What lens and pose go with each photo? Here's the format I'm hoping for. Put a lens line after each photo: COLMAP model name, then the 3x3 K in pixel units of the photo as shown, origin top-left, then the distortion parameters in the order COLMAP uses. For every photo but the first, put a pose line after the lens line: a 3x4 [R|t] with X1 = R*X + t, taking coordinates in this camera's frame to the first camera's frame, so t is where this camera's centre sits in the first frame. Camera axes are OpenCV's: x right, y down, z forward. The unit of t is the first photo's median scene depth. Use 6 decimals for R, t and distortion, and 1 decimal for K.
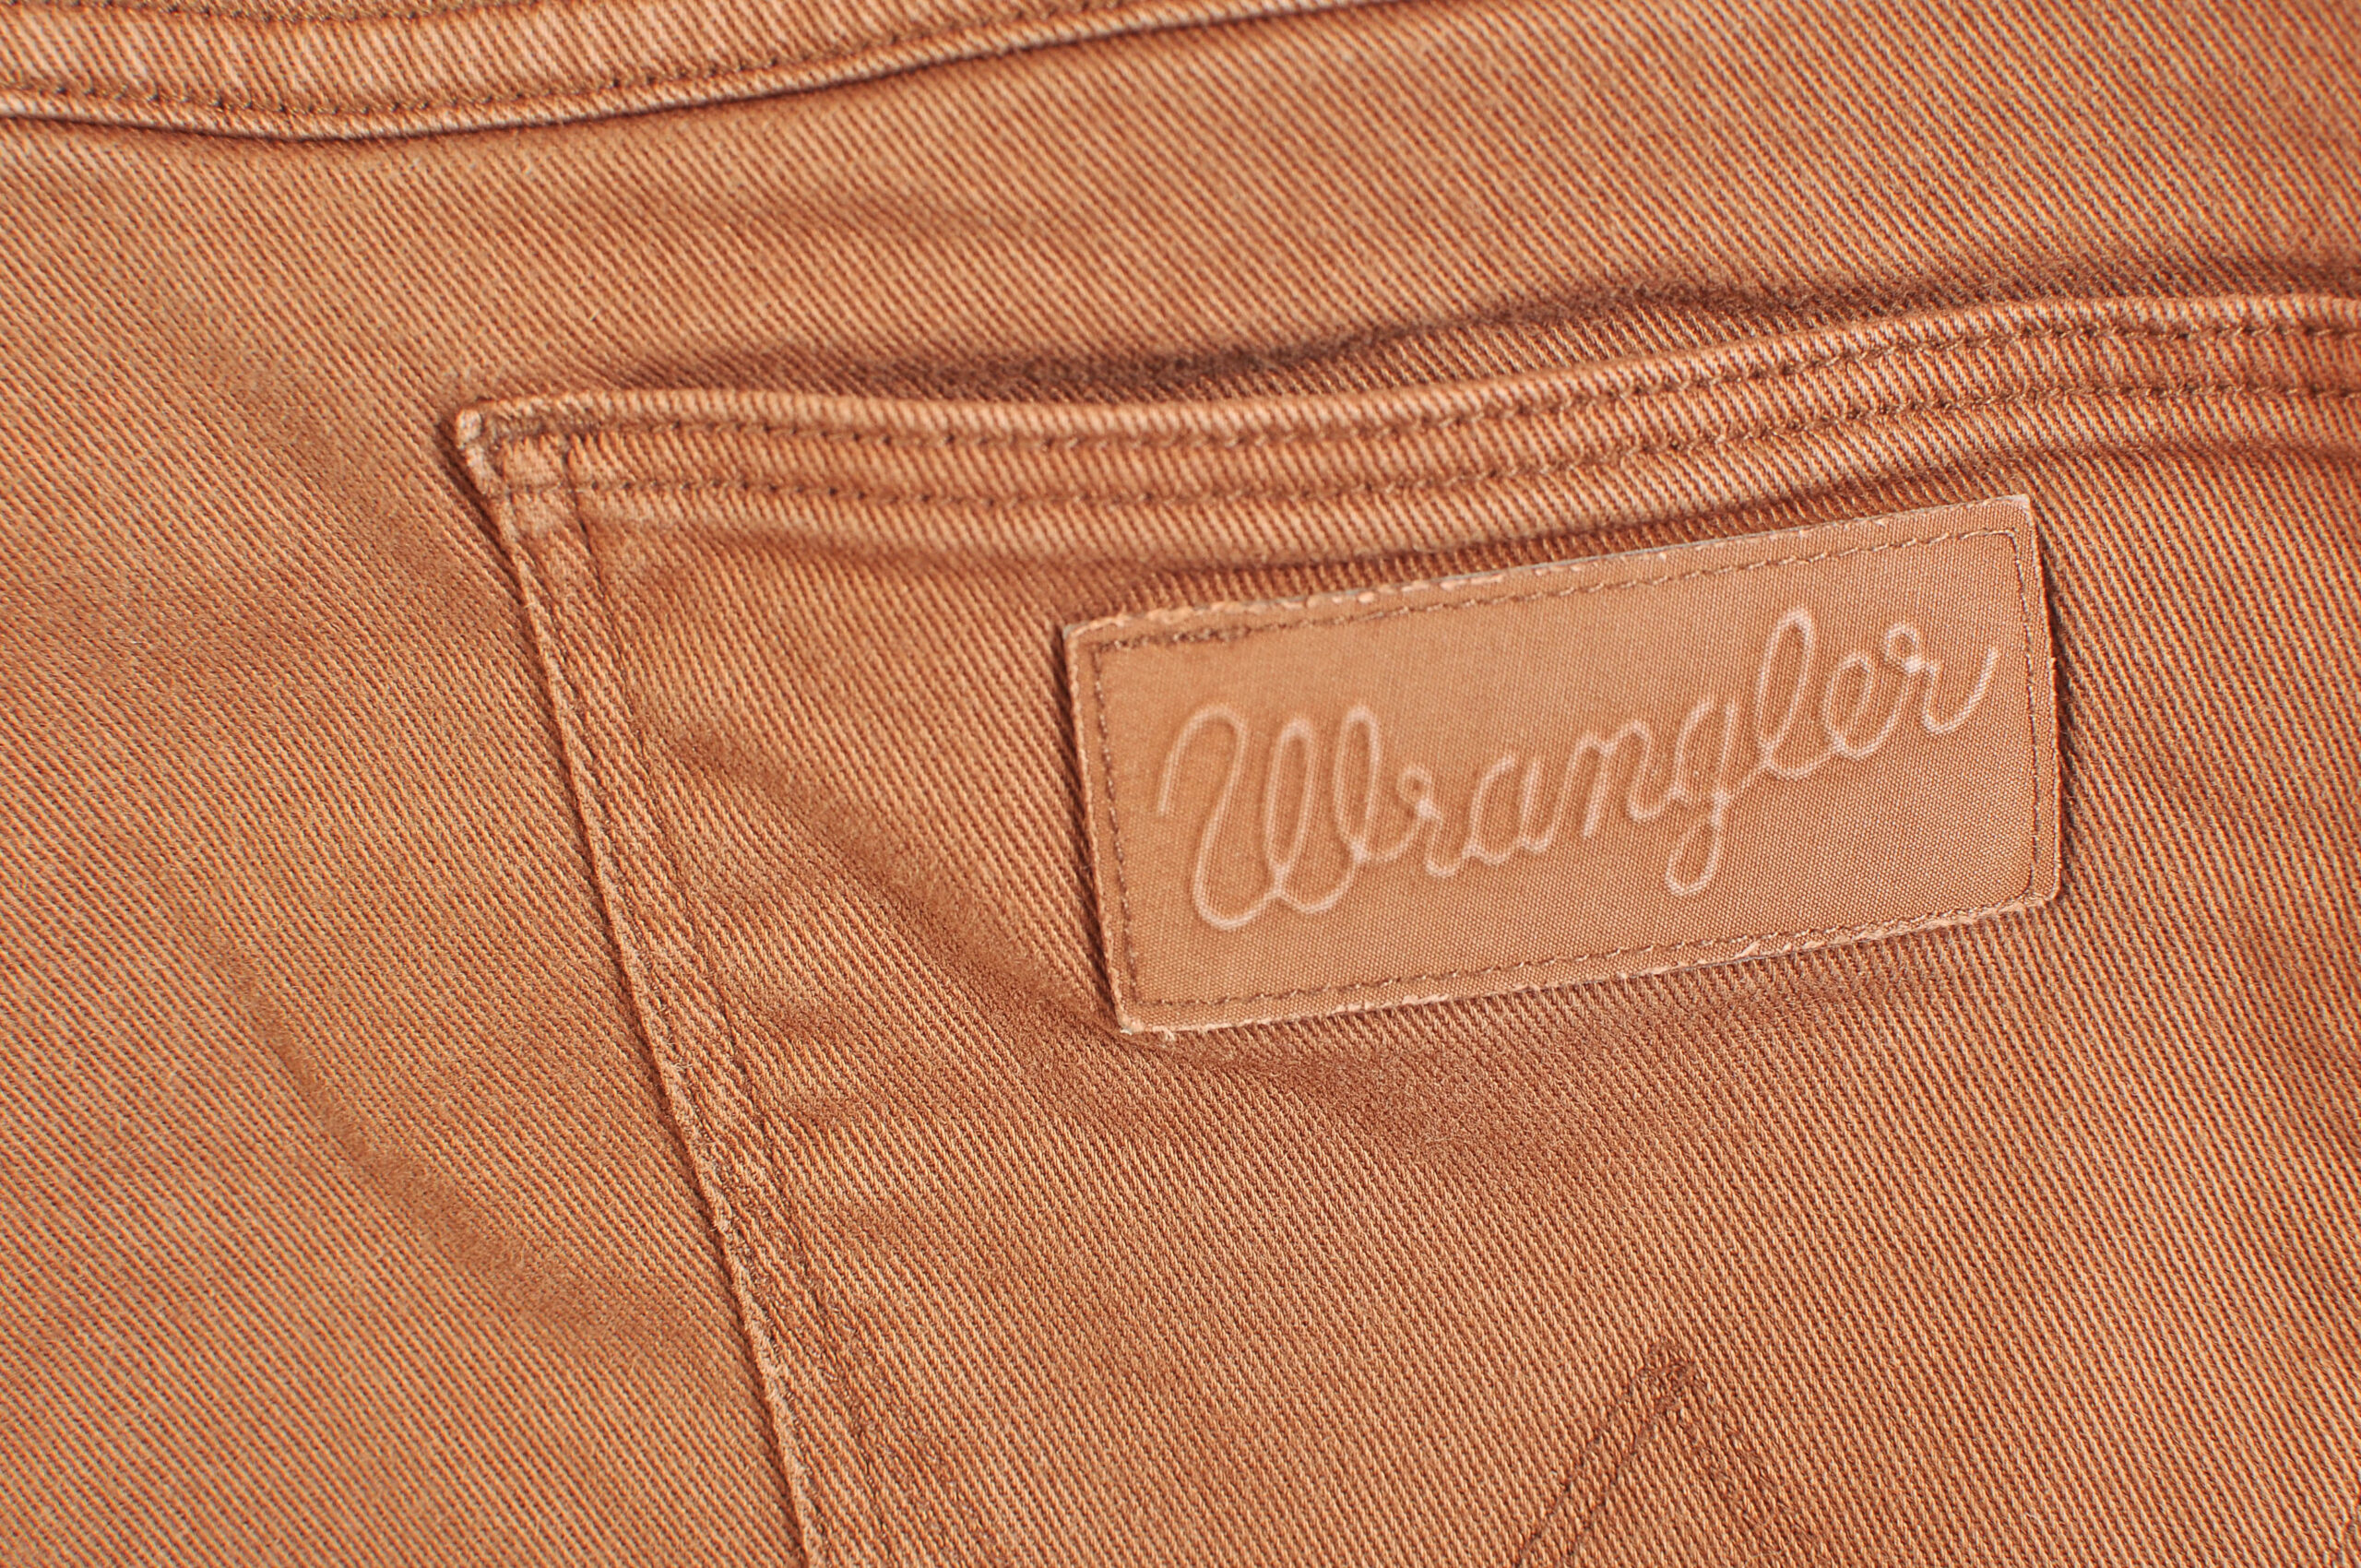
lens RADIAL K [[3940.2, 0, 1181.1], [0, 3940.2, 781.8], [0, 0, 1]] dist [-0.192208, 0.000000]
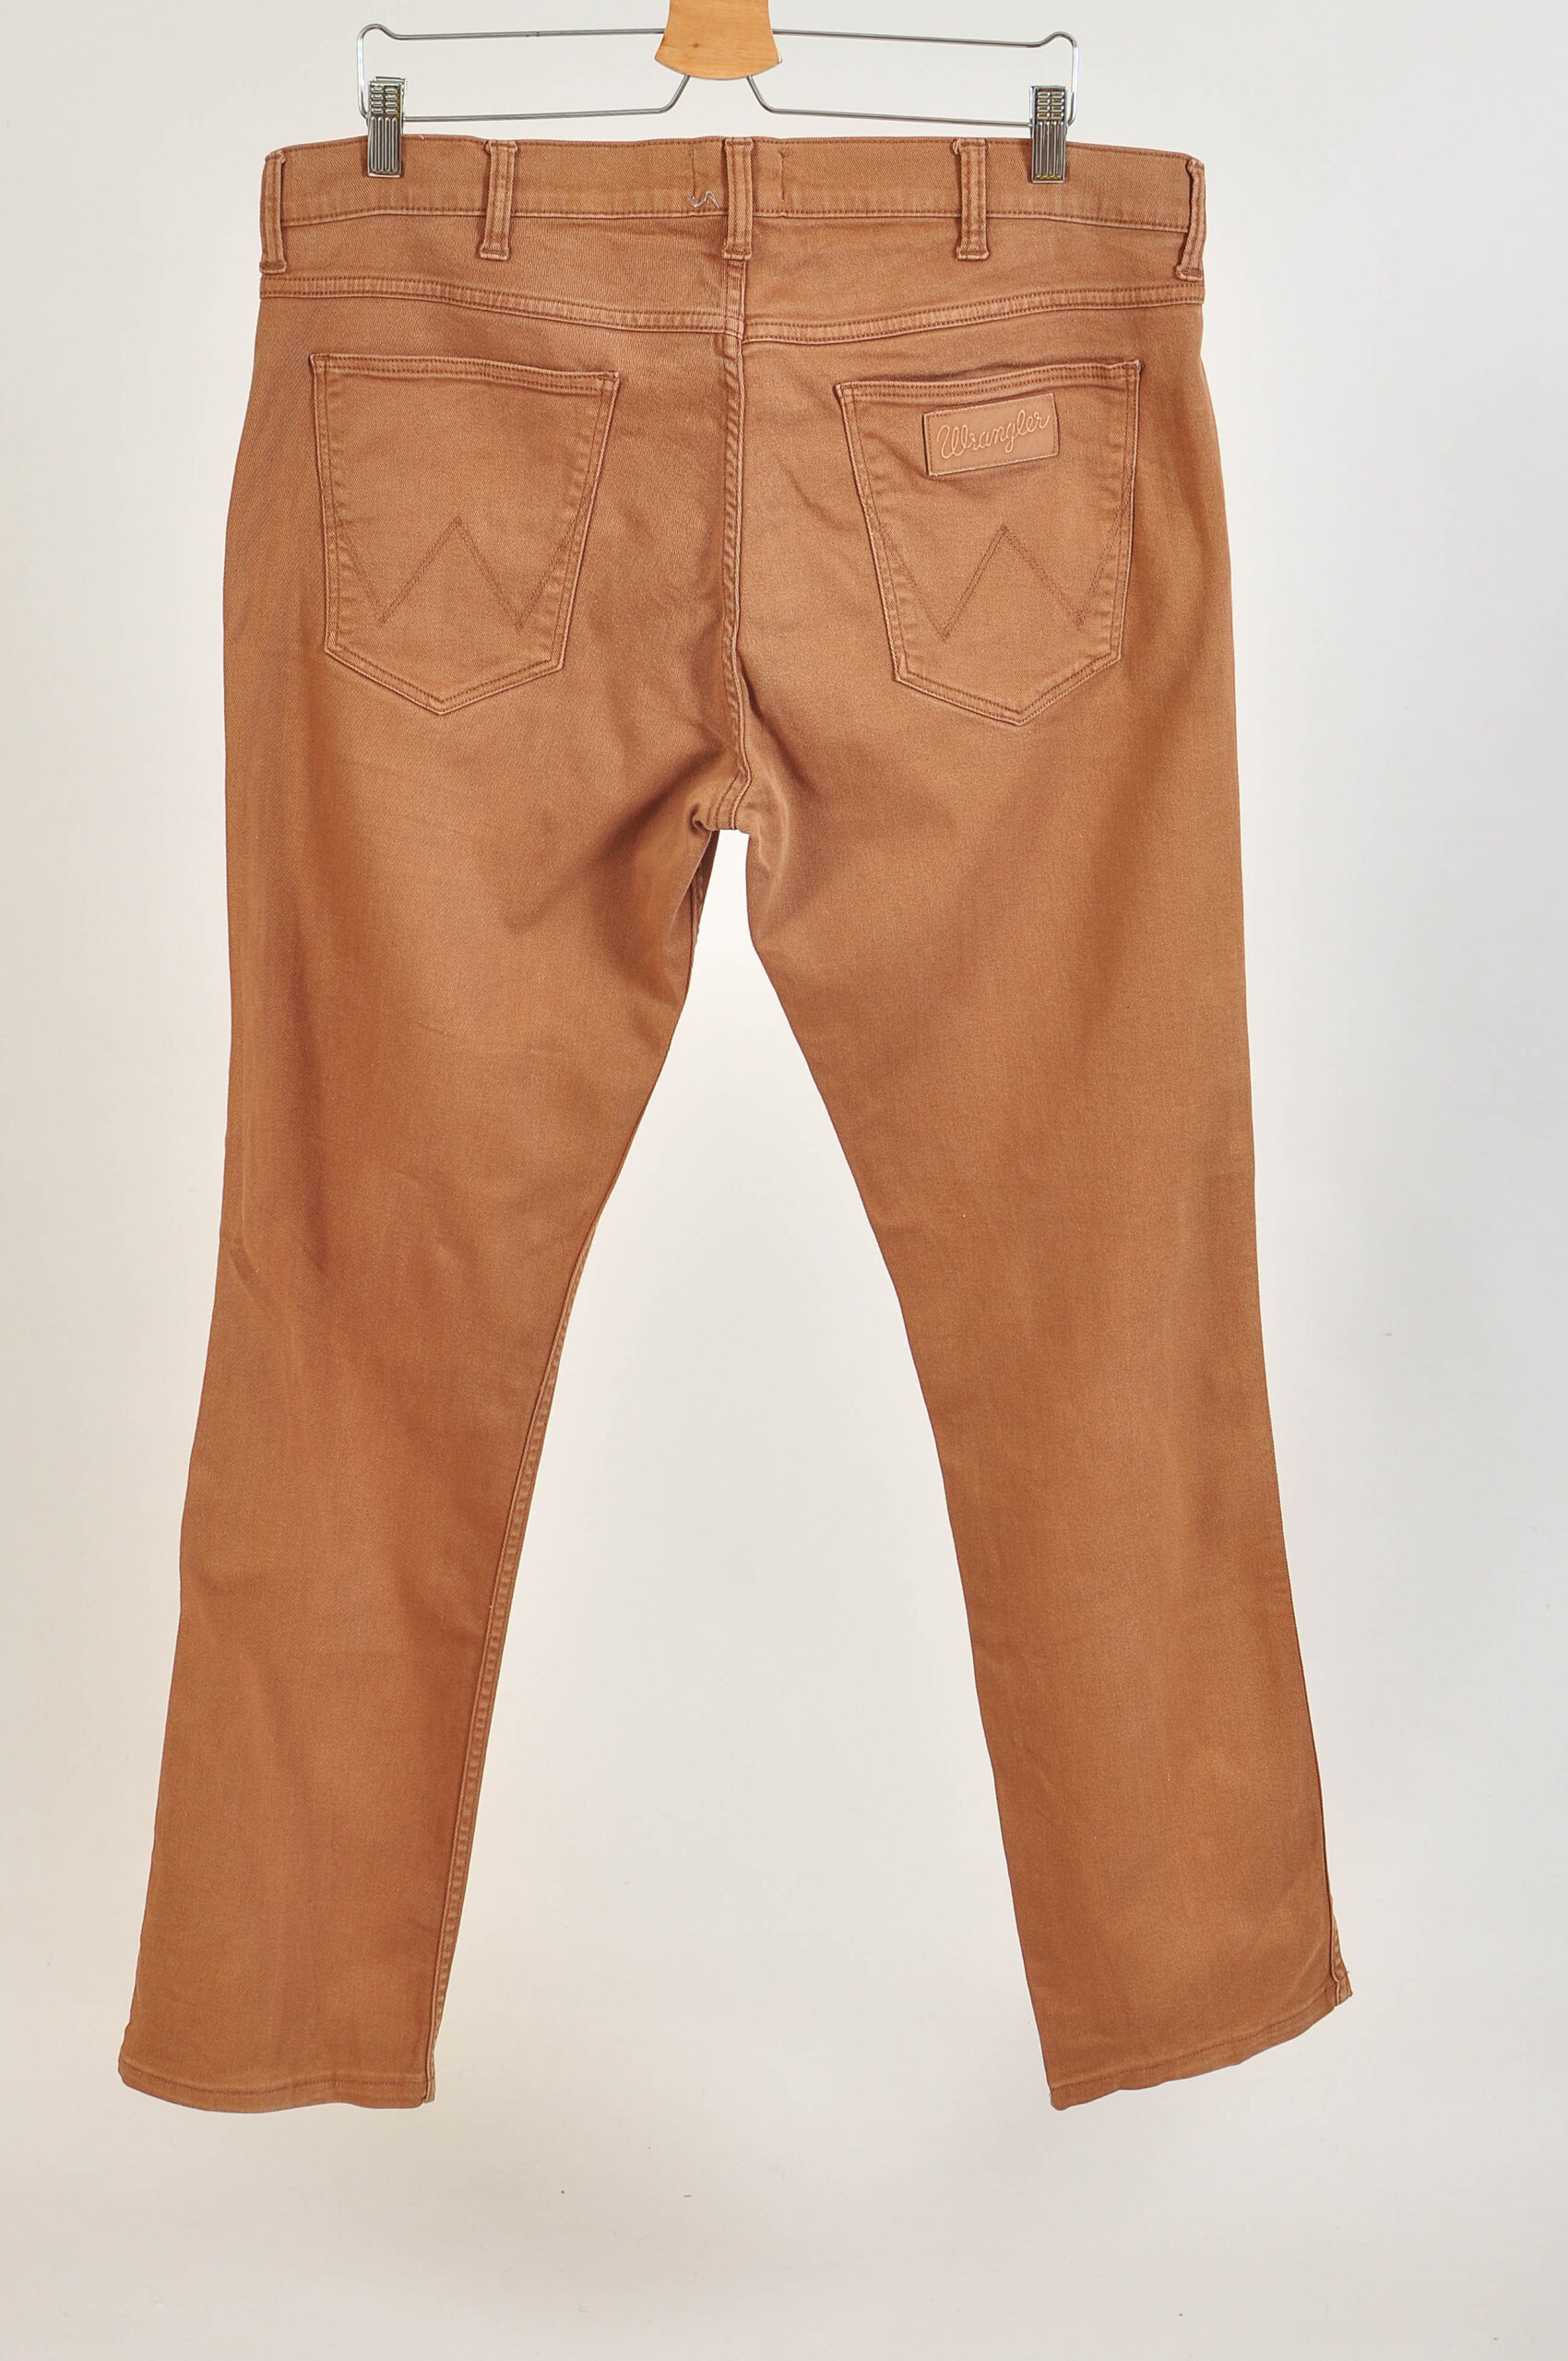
lens RADIAL K [[3940.2, 0, 781.4], [0, 3940.2, 1183.3], [0, 0, 1]] dist [-0.192208, 0.000000]
pose [[0.955488, -0.076882, 0.284837, -2.303921], [0.055586, 0.995071, 0.082119, 0.718959], [-0.289747, -0.062631, 0.955052, -5.515337]]
